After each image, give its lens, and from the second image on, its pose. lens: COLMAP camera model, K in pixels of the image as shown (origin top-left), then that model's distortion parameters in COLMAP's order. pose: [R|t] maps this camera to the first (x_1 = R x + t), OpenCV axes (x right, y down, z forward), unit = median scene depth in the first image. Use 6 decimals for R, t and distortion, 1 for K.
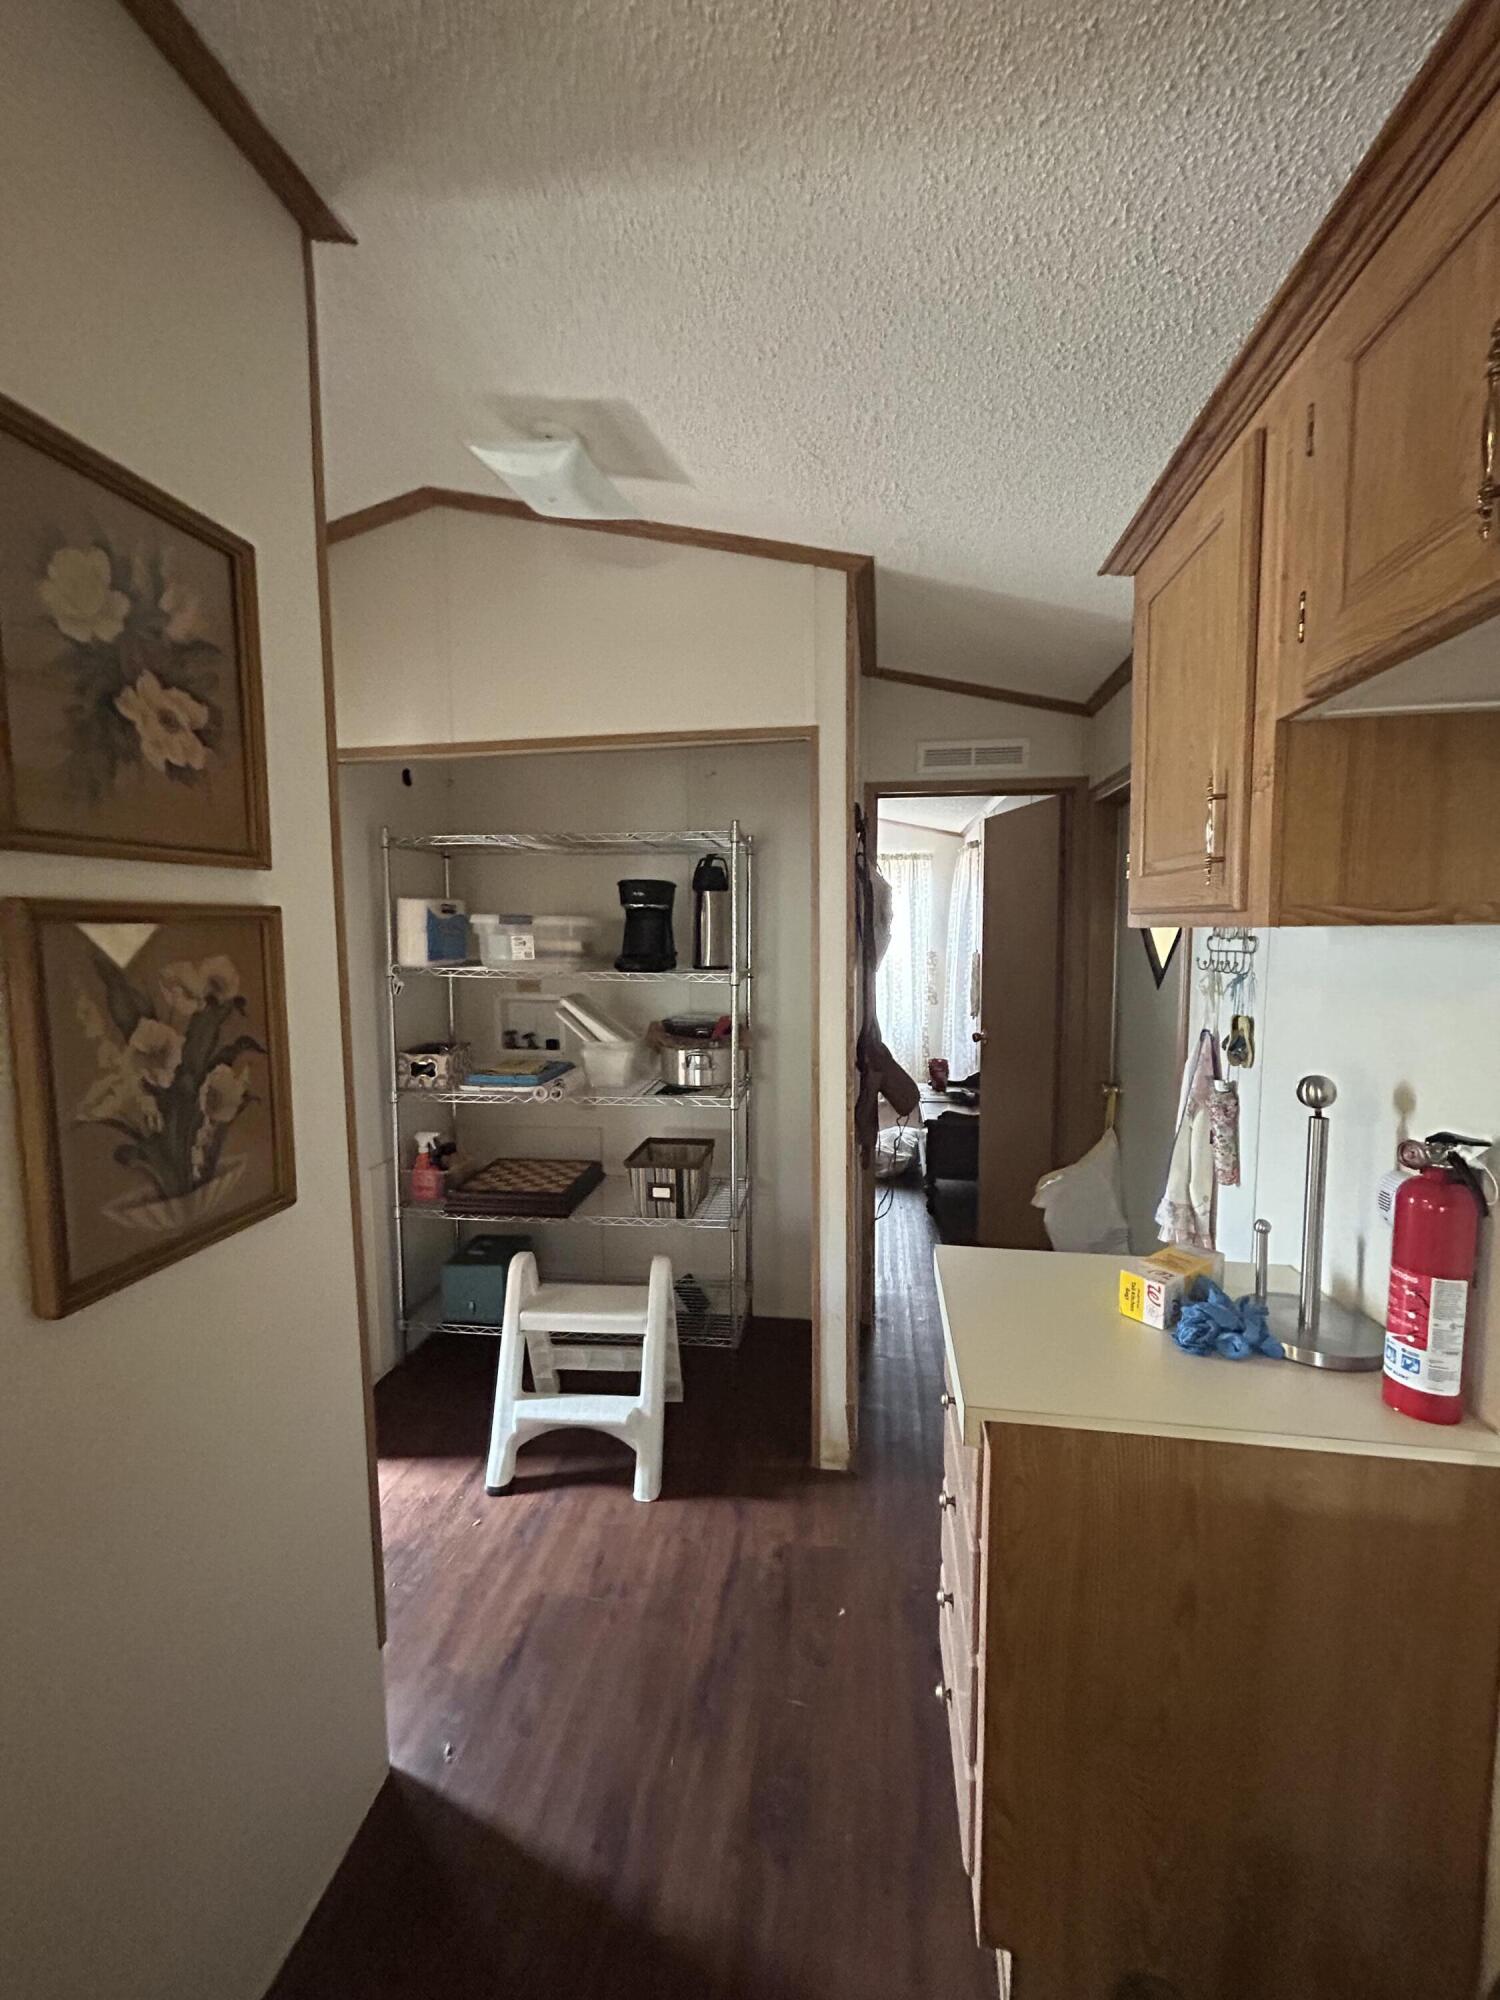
lens RADIAL K [[803.2, 0, 740.7], [0, 803.2, 1000.0], [0, 0, 1]] dist [0.000516, 0.000010]
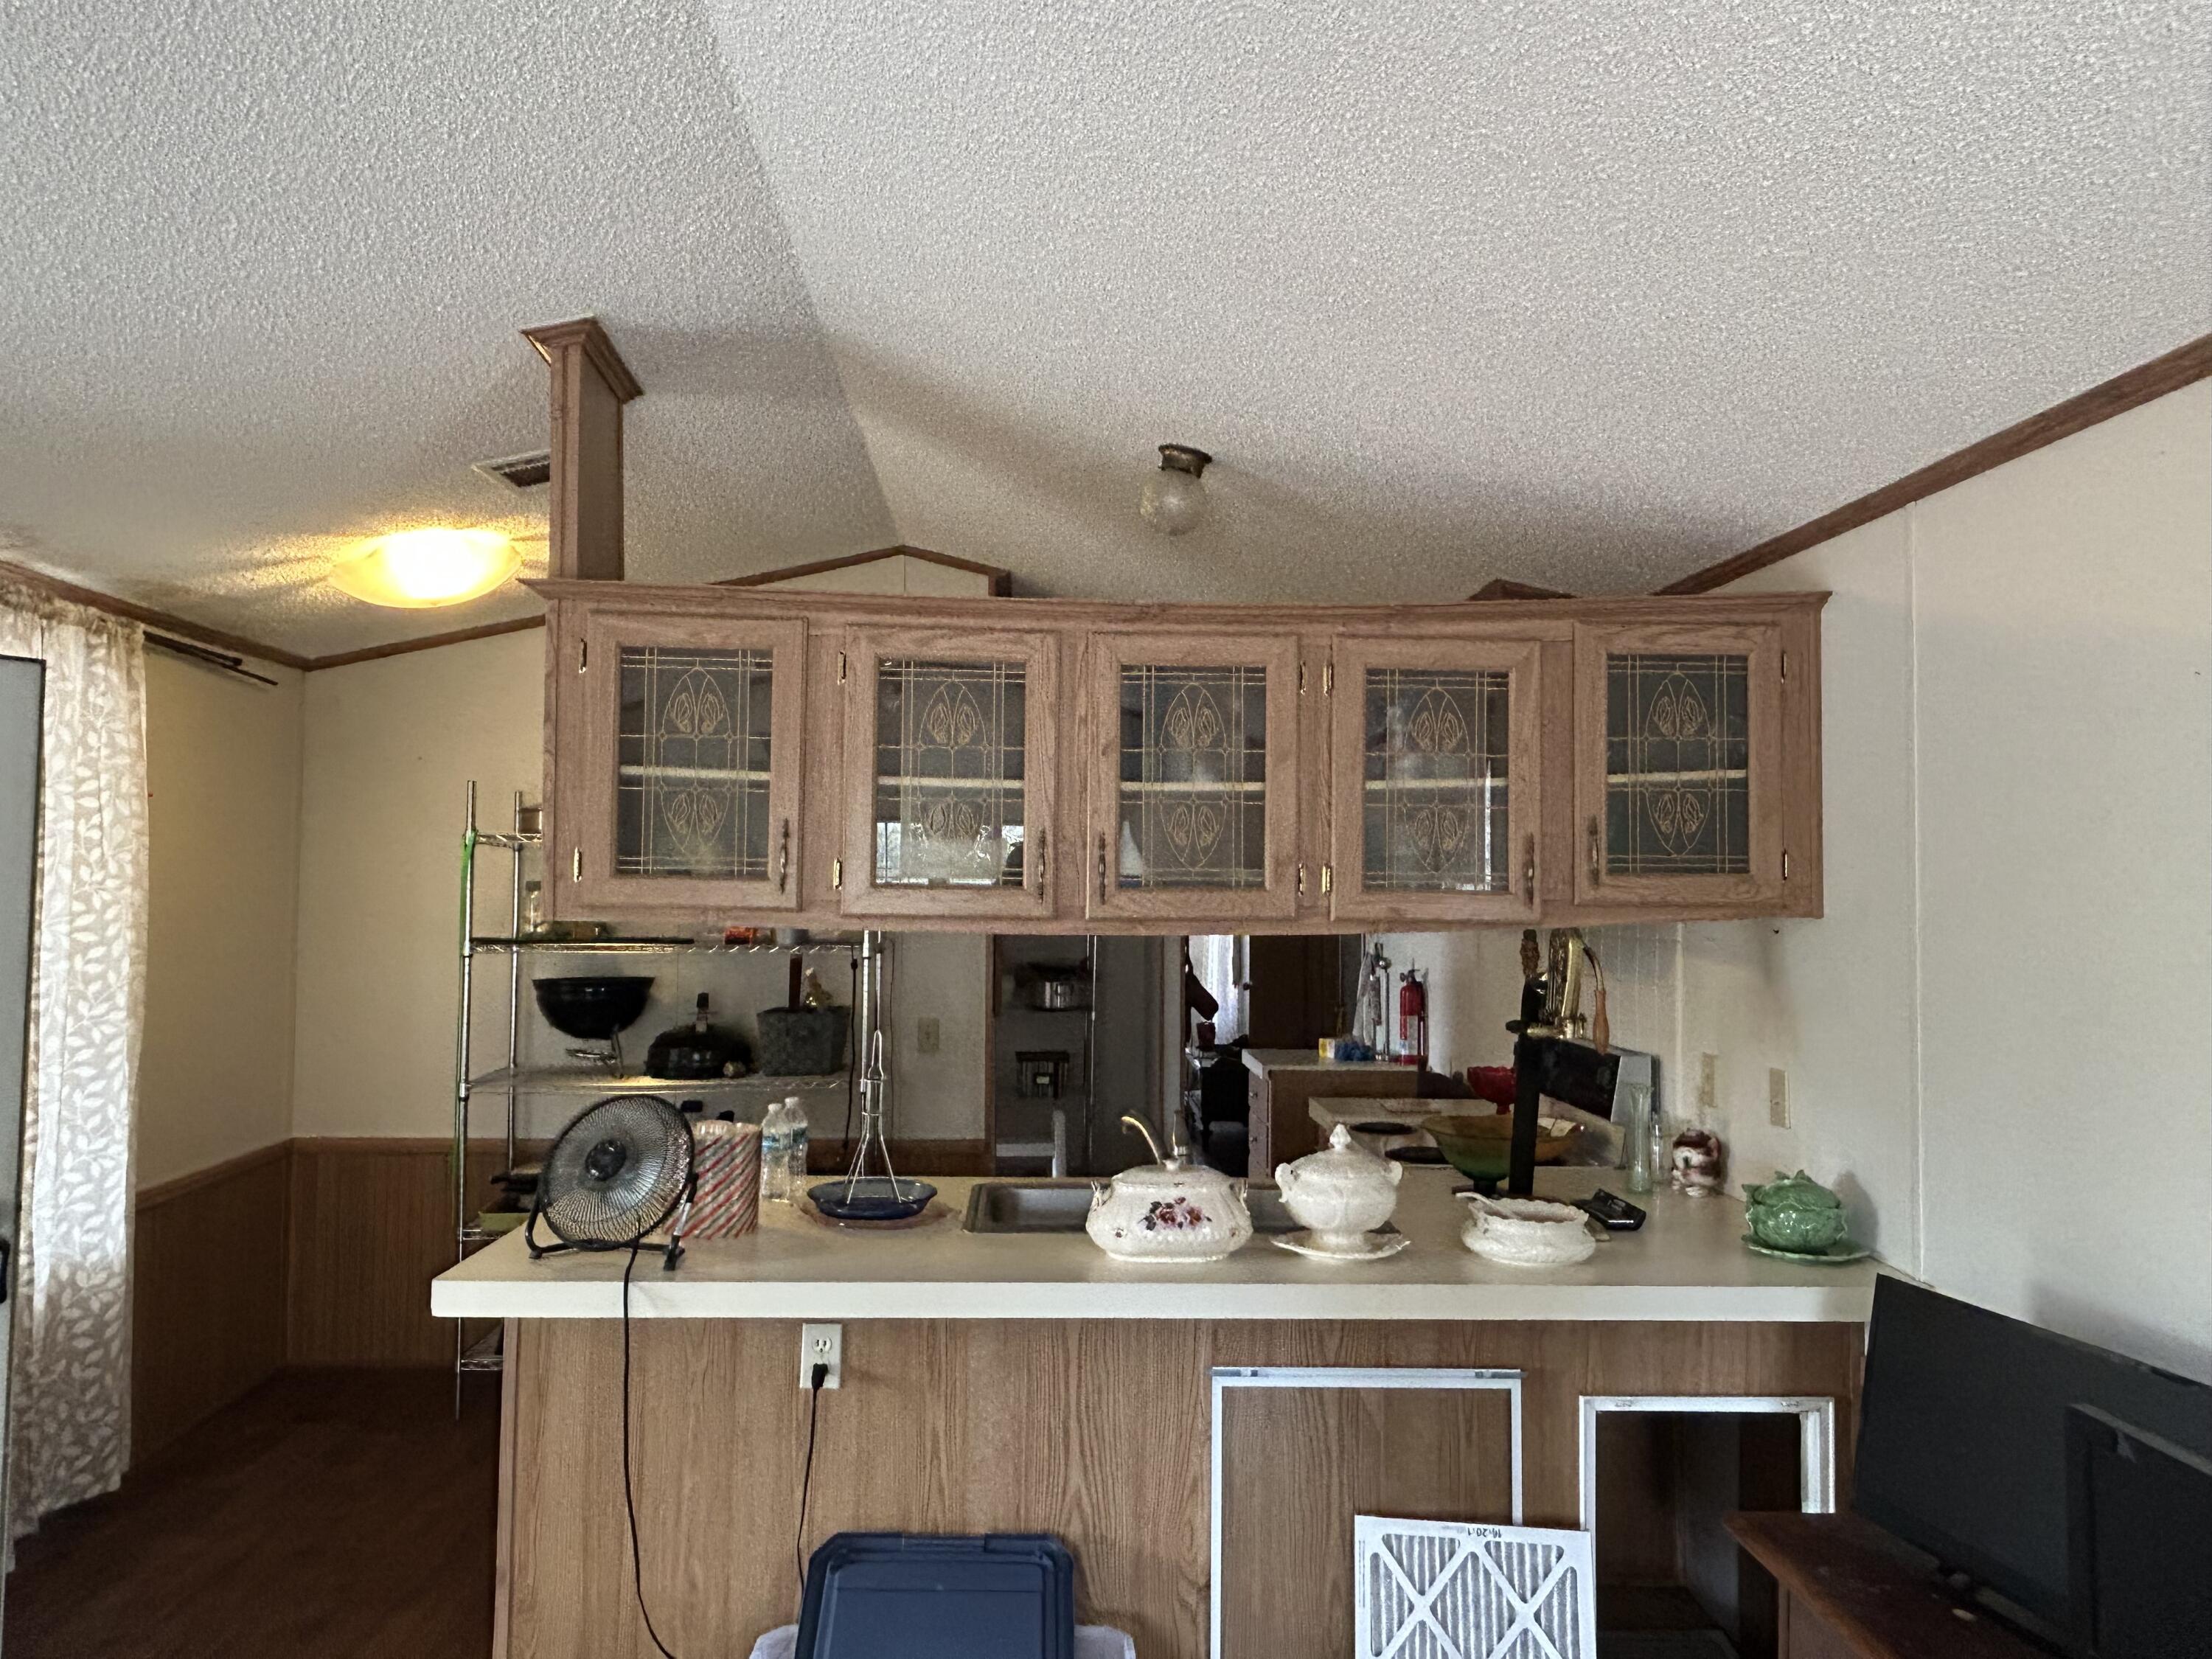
lens RADIAL K [[1422.2, 0, 1104.8], [0, 1422.2, 830.1], [0, 0, 1]] dist [0.001333, 0.000018]
pose [[0.977463, 0.019547, 0.210202, -0.531255], [0.007553, 0.991828, -0.127357, 0.122196], [-0.210974, 0.126075, 0.969327, -1.530727]]
